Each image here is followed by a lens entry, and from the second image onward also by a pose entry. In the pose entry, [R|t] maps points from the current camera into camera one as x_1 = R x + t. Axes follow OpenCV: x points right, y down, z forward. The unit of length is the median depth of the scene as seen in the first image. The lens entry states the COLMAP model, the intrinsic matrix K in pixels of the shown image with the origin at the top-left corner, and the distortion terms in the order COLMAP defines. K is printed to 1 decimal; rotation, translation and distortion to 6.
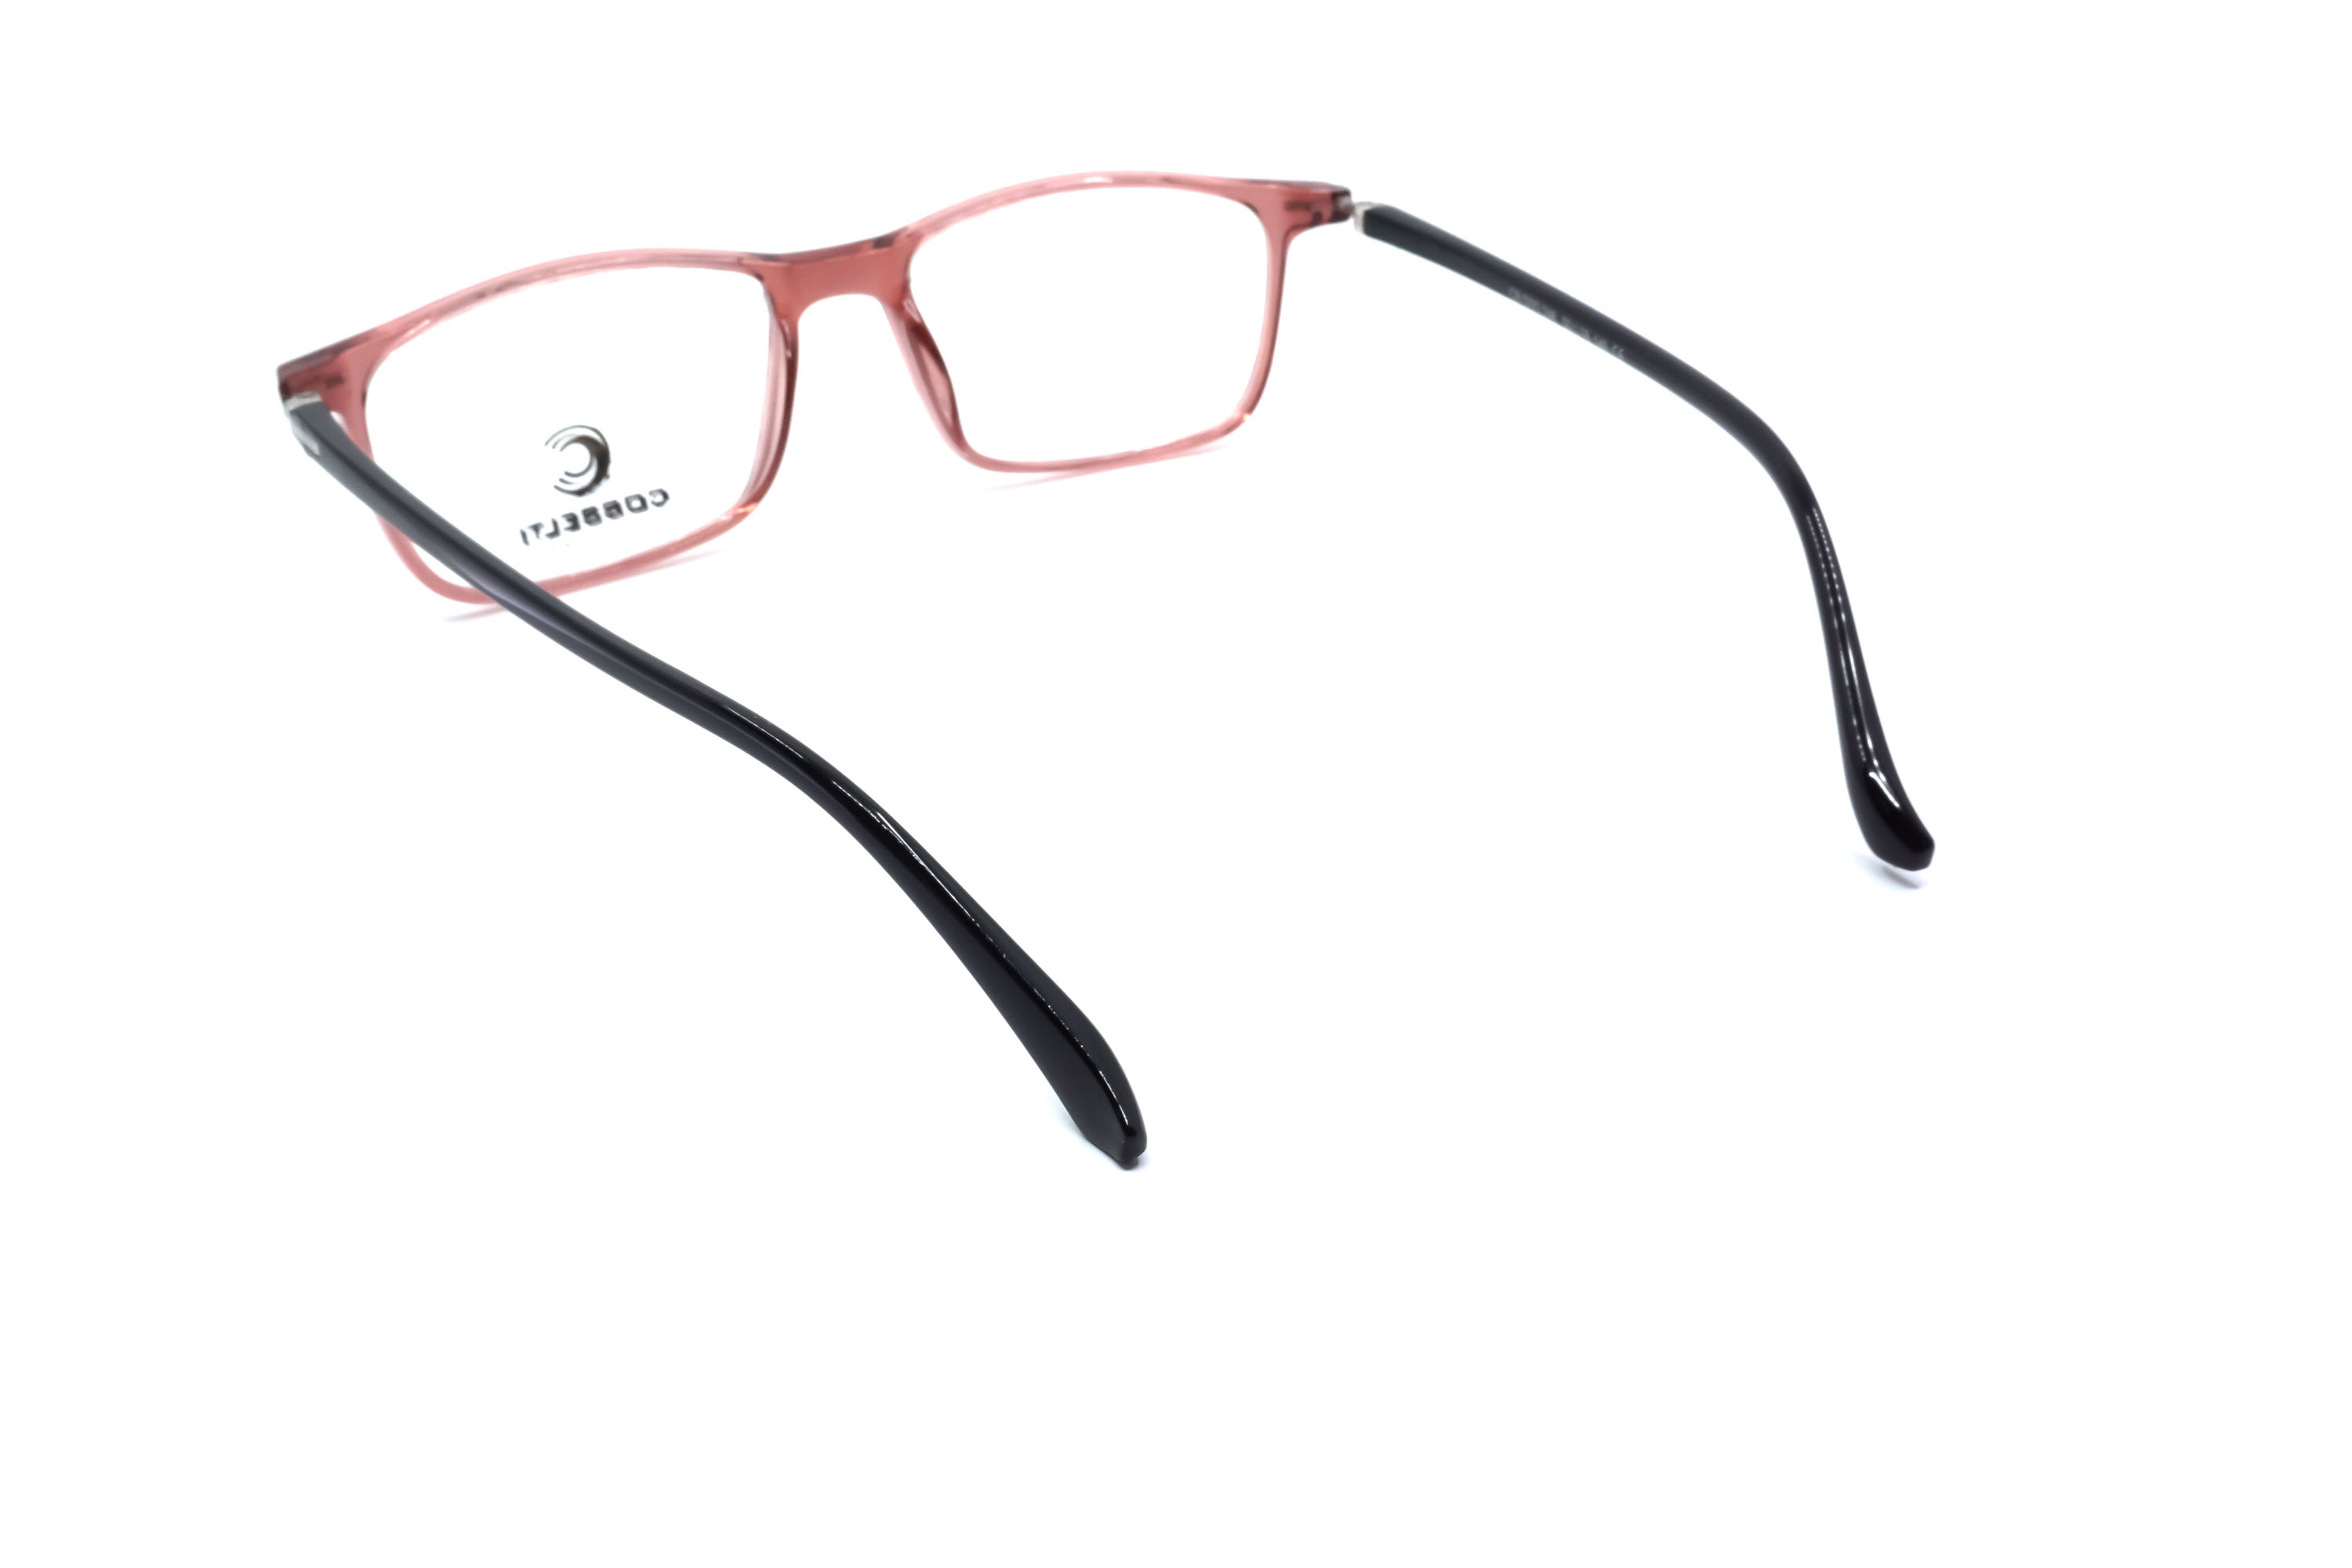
lens RADIAL K [[2565.8, 0, 1176.0], [0, 2565.8, 784.0], [0, 0, 1]] dist [-0.009655, -0.003163]
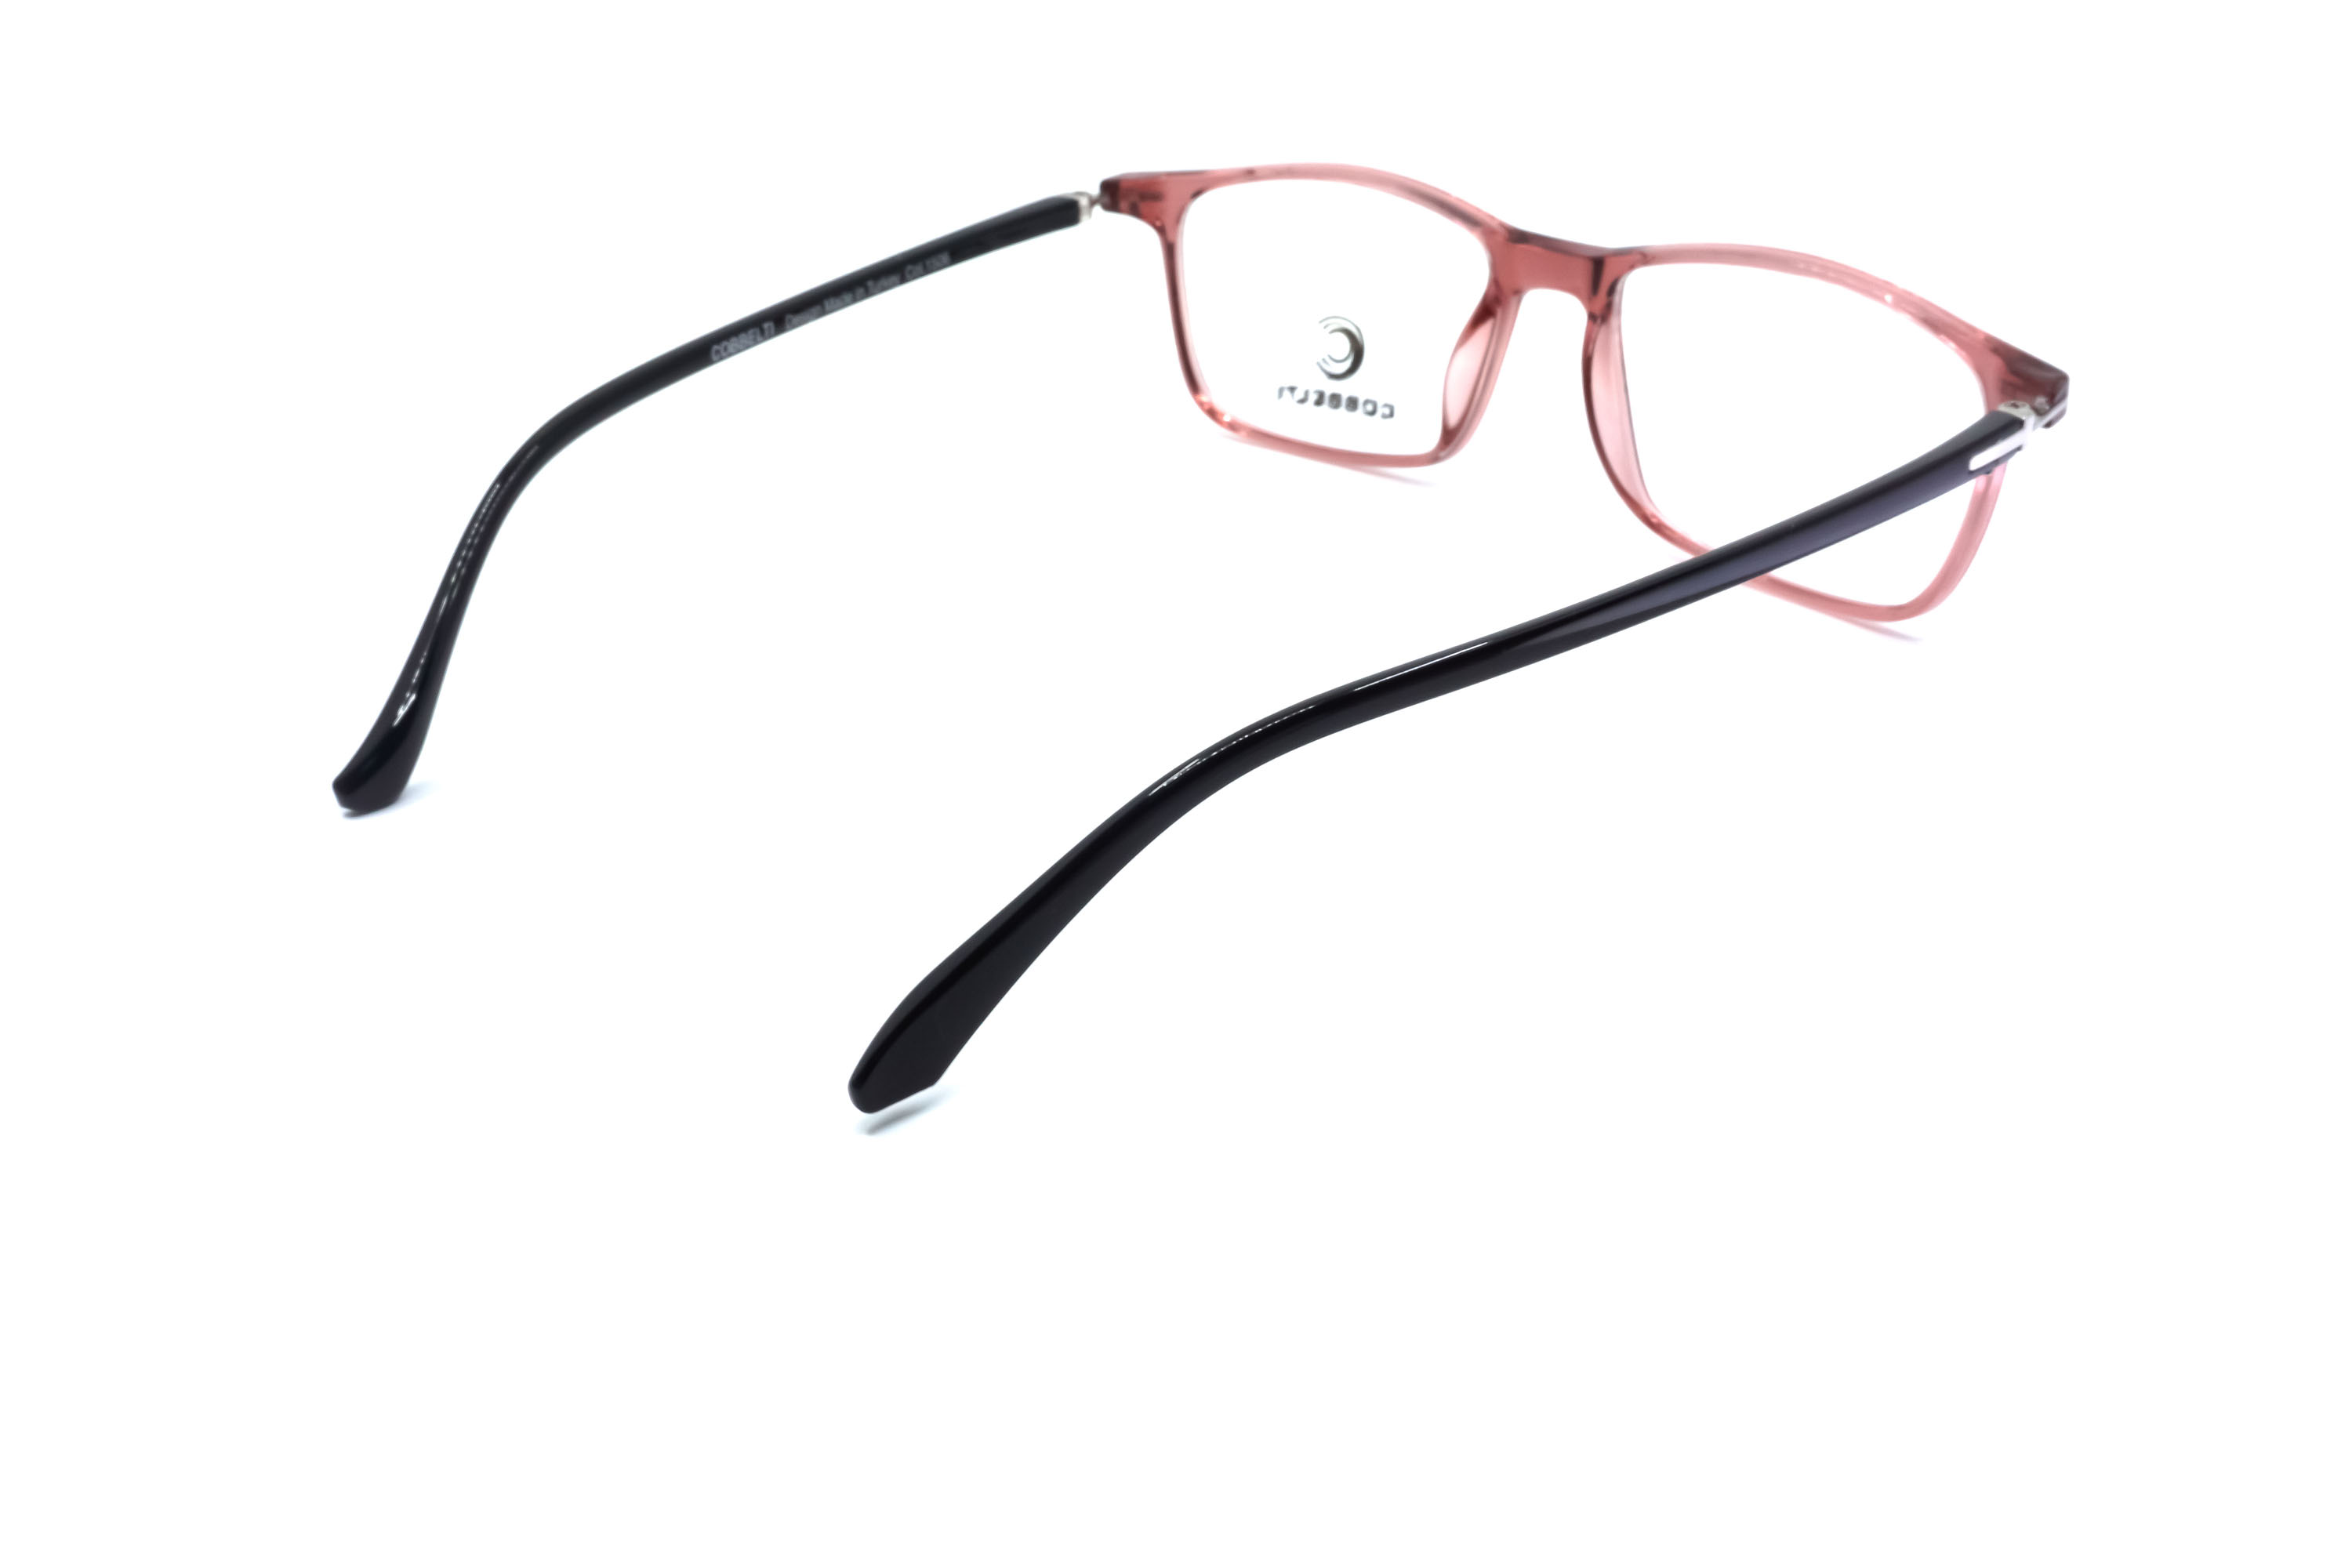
lens RADIAL K [[2565.8, 0, 1176.0], [0, 2565.8, 784.0], [0, 0, 1]] dist [-0.009655, -0.003163]
pose [[0.254520, 0.462761, -0.849159, 0.757991], [-0.403650, 0.848766, 0.341560, -0.311599], [0.878798, 0.255830, 0.402822, 0.541305]]
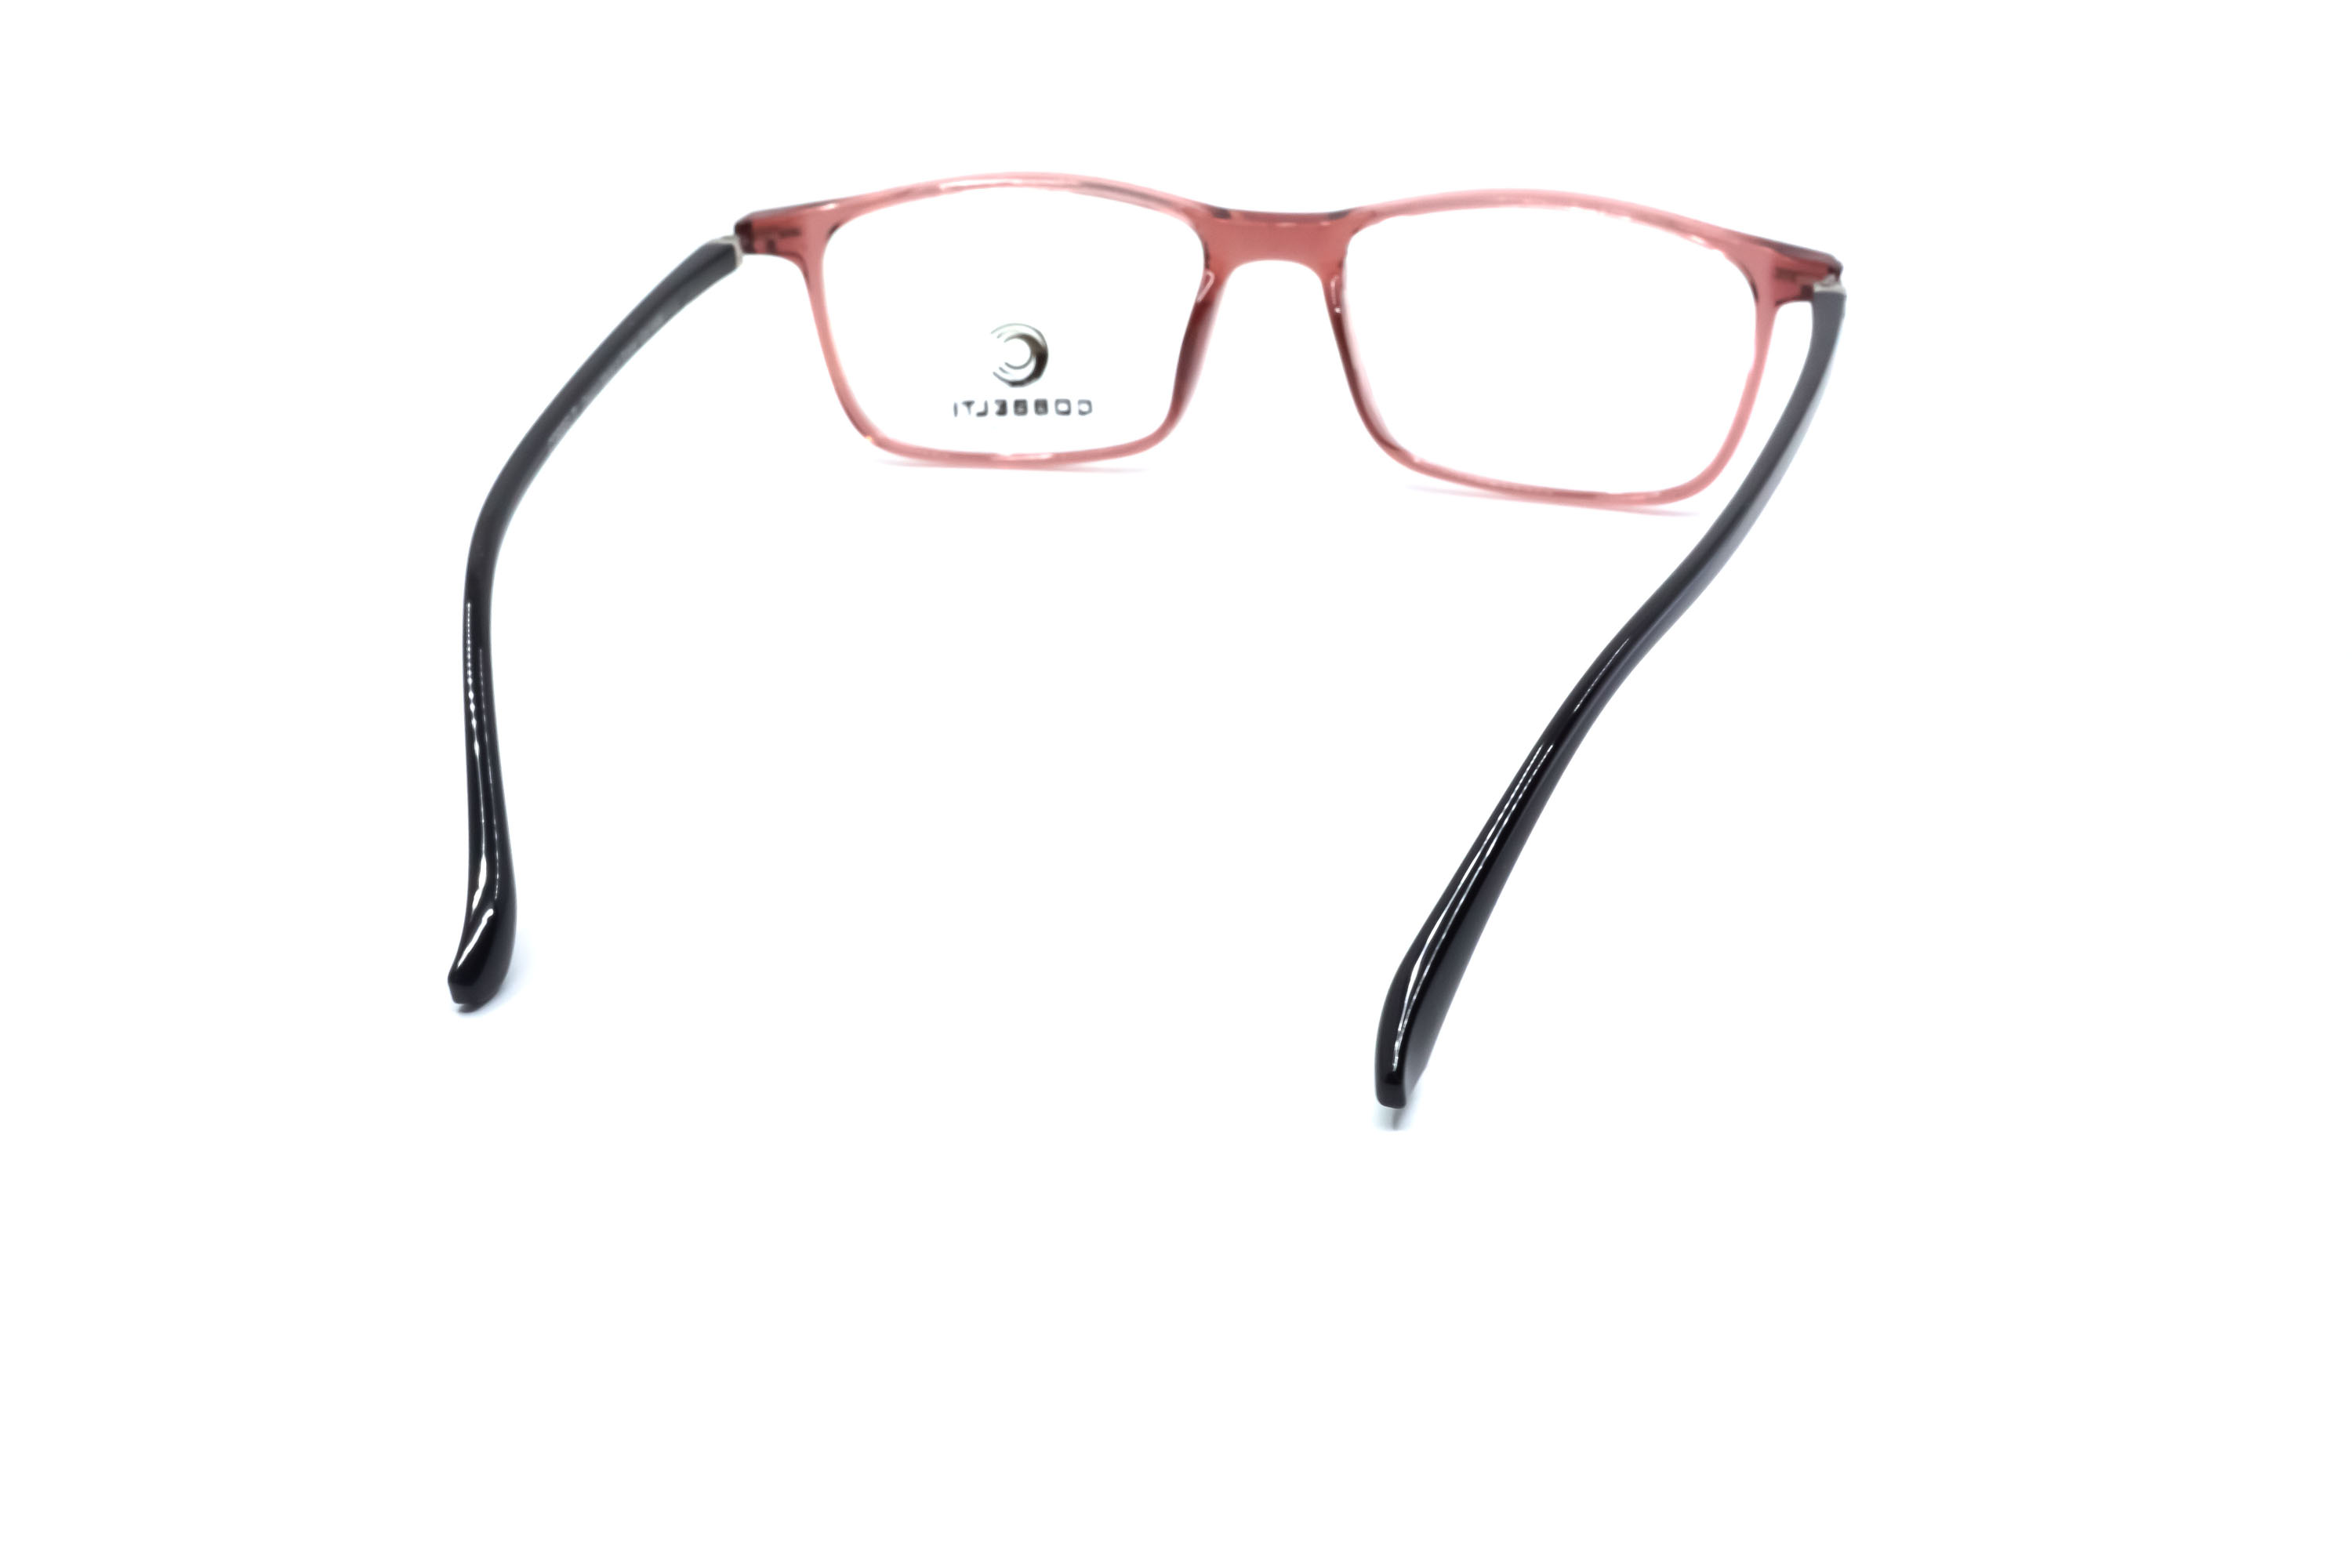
lens RADIAL K [[2565.8, 0, 1176.0], [0, 2565.8, 784.0], [0, 0, 1]] dist [-0.009655, -0.003163]
pose [[0.696594, 0.337121, -0.633329, 0.567126], [-0.306678, 0.937934, 0.161949, -0.151279], [0.648618, 0.081416, 0.756747, 0.225649]]
